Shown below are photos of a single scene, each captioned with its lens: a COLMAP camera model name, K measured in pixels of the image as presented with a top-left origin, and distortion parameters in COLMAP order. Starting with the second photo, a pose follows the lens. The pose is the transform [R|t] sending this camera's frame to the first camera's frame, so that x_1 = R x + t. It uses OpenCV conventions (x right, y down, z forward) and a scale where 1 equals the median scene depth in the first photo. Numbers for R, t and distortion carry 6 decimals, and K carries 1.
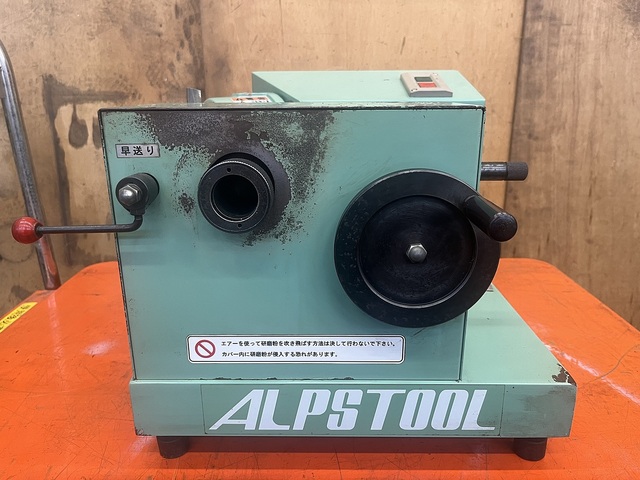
lens RADIAL K [[498.7, 0, 320.0], [0, 498.7, 240.0], [0, 0, 1]] dist [0.049151, -0.093569]
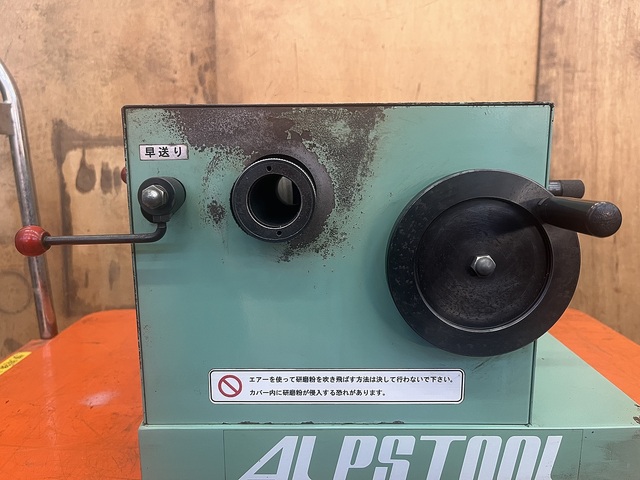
lens RADIAL K [[498.7, 0, 320.0], [0, 498.7, 240.0], [0, 0, 1]] dist [0.049151, -0.093569]
pose [[0.999988, 0.000368, 0.004786, -0.079120], [0.000259, 0.991471, -0.130327, 0.080981], [-0.004793, 0.130326, 0.991460, 0.119521]]
